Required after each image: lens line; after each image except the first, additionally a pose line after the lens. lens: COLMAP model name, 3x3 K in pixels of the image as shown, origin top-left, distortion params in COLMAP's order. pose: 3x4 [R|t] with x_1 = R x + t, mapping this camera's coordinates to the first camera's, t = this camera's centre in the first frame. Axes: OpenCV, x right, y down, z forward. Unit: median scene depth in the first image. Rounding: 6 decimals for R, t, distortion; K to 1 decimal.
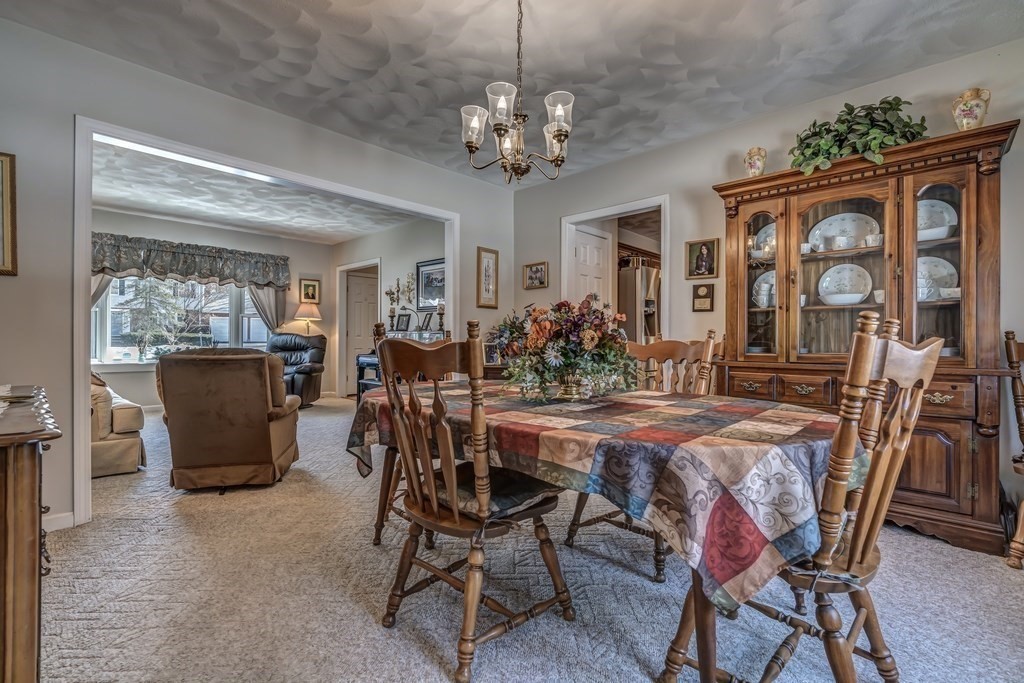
lens RADIAL K [[466.0, 0, 510.5], [0, 466.0, 339.3], [0, 0, 1]] dist [-0.001274, -0.000391]
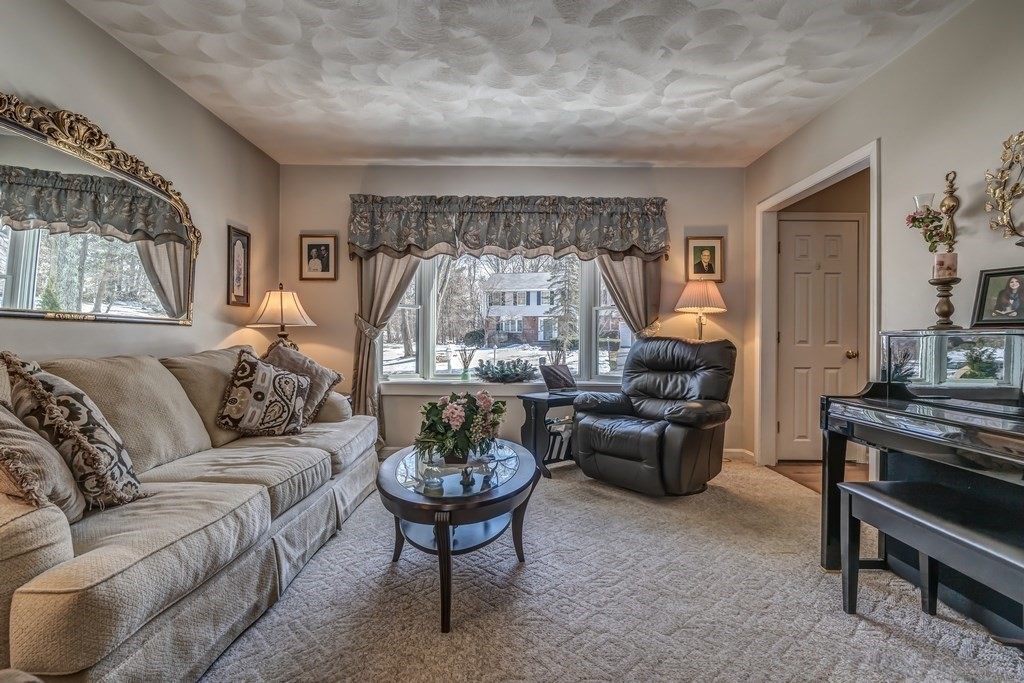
lens RADIAL K [[488.0, 0, 511.0], [0, 488.0, 340.1], [0, 0, 1]] dist [-0.004886, -0.000346]
pose [[0.689843, -0.002776, -0.723953, -0.199432], [-0.002481, 0.999978, -0.006198, -0.006105], [0.723954, 0.006072, 0.689821, 0.506375]]
